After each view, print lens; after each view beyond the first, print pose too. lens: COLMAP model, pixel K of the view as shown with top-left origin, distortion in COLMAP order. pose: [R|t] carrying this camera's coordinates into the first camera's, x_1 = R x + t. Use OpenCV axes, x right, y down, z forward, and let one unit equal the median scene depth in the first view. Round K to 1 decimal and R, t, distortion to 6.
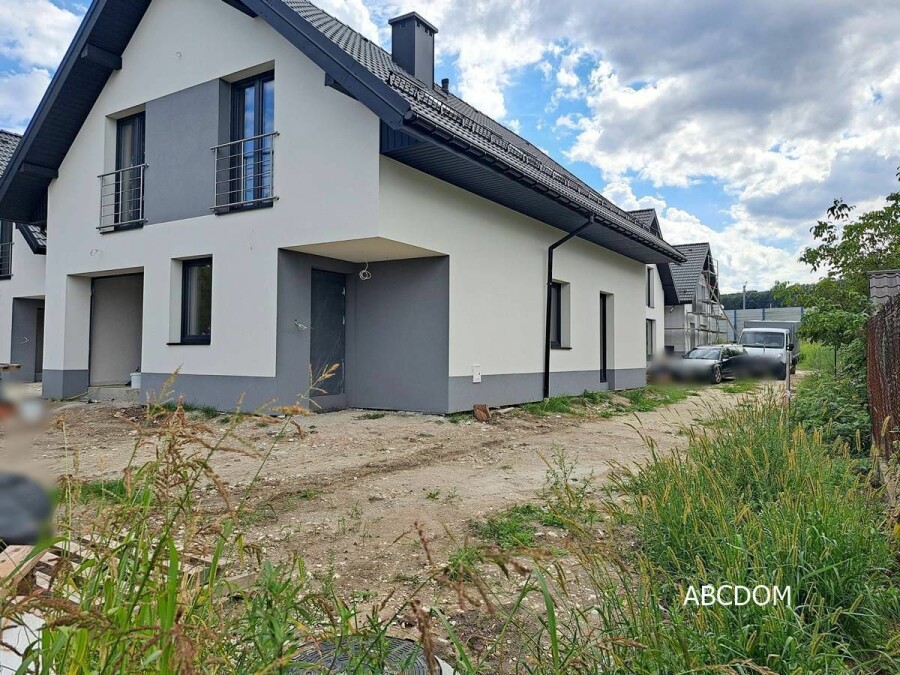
lens RADIAL K [[605.1, 0, 449.5], [0, 605.1, 327.4], [0, 0, 1]] dist [0.057354, 0.000506]
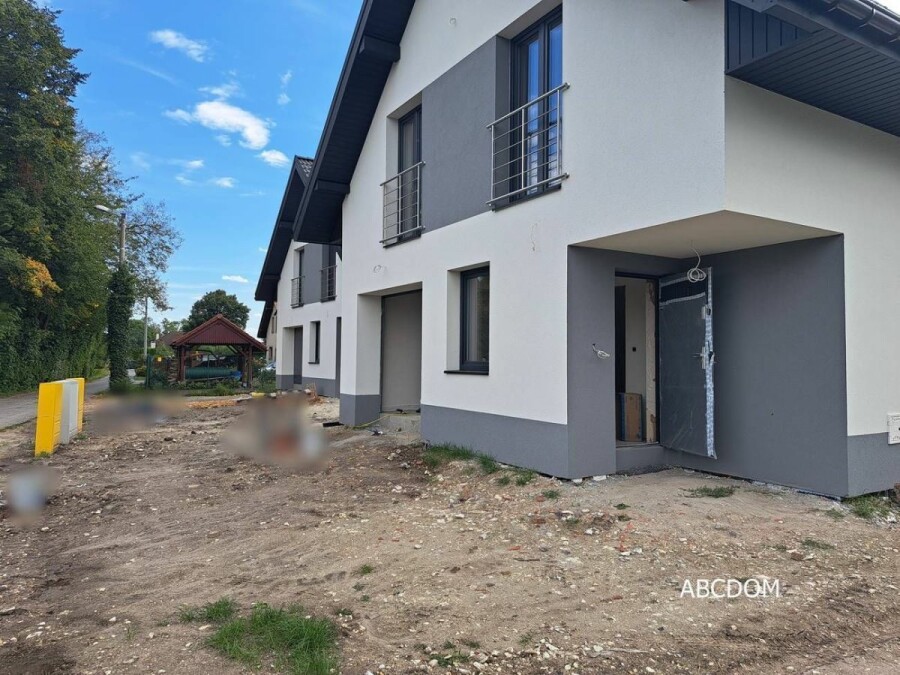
lens RADIAL K [[640.6, 0, 450.0], [0, 640.6, 337.5], [0, 0, 1]] dist [0.014469, 0.000319]
pose [[0.887287, -0.013051, -0.461034, -0.052036], [0.015221, 0.999884, 0.000990, -0.021777], [0.460967, -0.007896, 0.887382, 0.232677]]
